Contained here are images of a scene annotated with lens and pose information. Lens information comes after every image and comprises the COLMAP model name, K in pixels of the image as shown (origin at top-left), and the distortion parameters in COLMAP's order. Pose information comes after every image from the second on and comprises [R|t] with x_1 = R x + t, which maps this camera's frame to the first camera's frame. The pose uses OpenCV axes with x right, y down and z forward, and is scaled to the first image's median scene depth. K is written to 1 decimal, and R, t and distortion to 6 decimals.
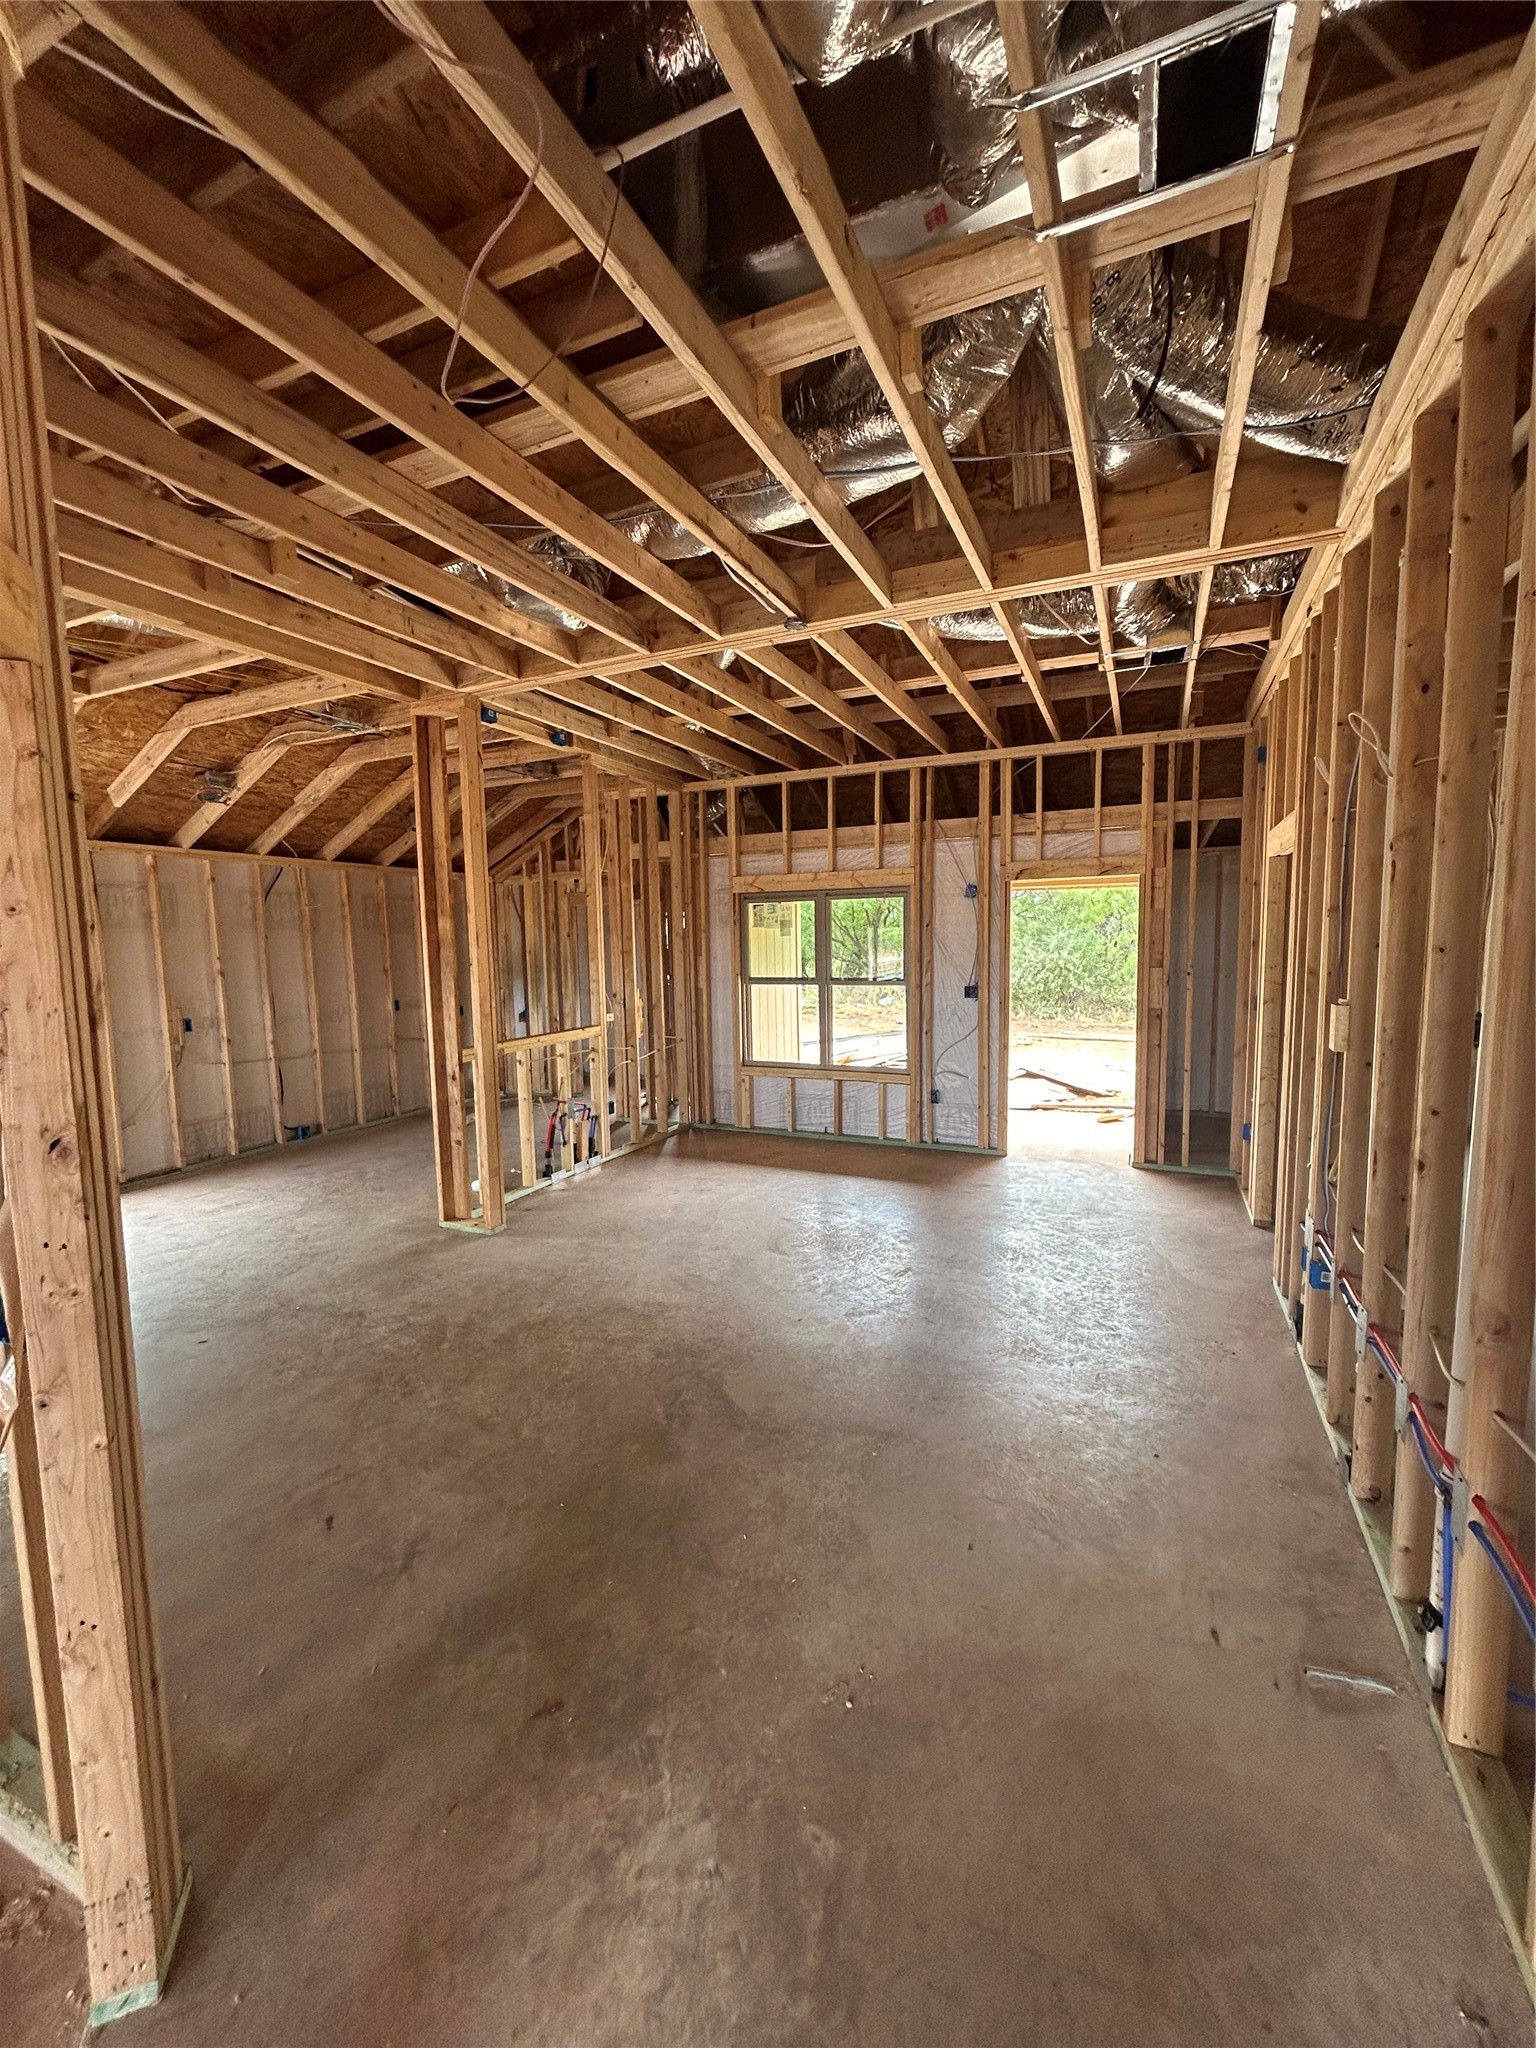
lens RADIAL K [[827.6, 0, 767.7], [0, 827.6, 1022.2], [0, 0, 1]] dist [-0.001927, 0.001344]
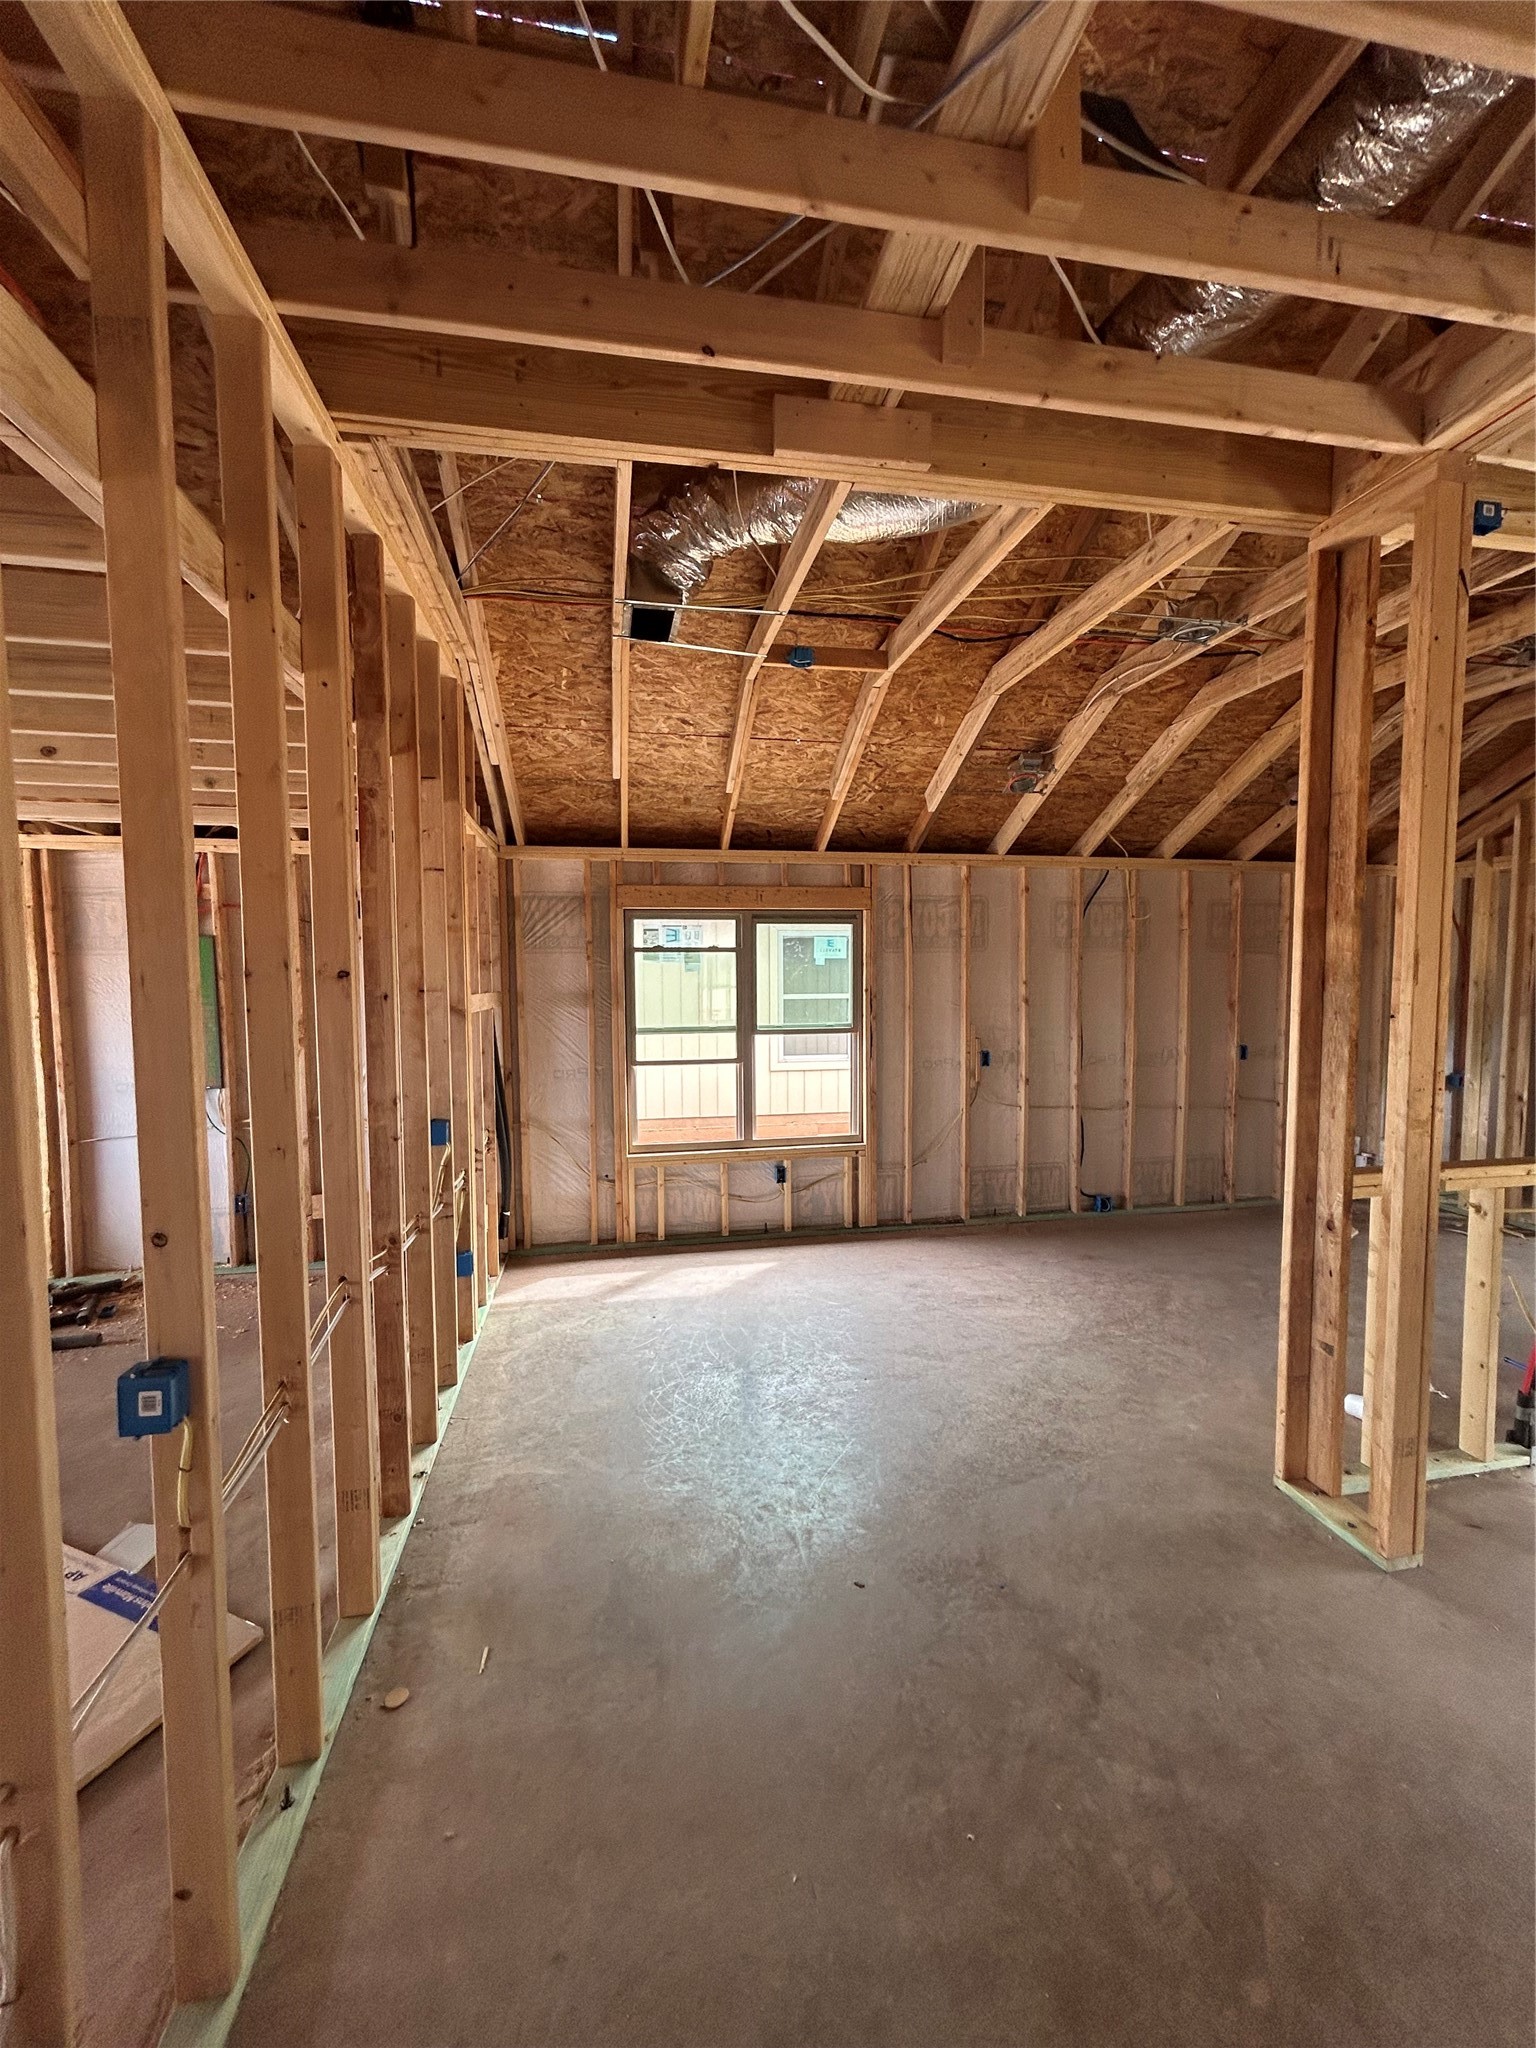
lens RADIAL K [[827.6, 0, 766.7], [0, 827.6, 1018.3], [0, 0, 1]] dist [-0.001927, 0.001344]
pose [[0.576539, 0.065089, -0.814473, -0.131791], [-0.086949, 0.996049, 0.018051, -0.034684], [0.812430, 0.060410, 0.579921, 0.312533]]
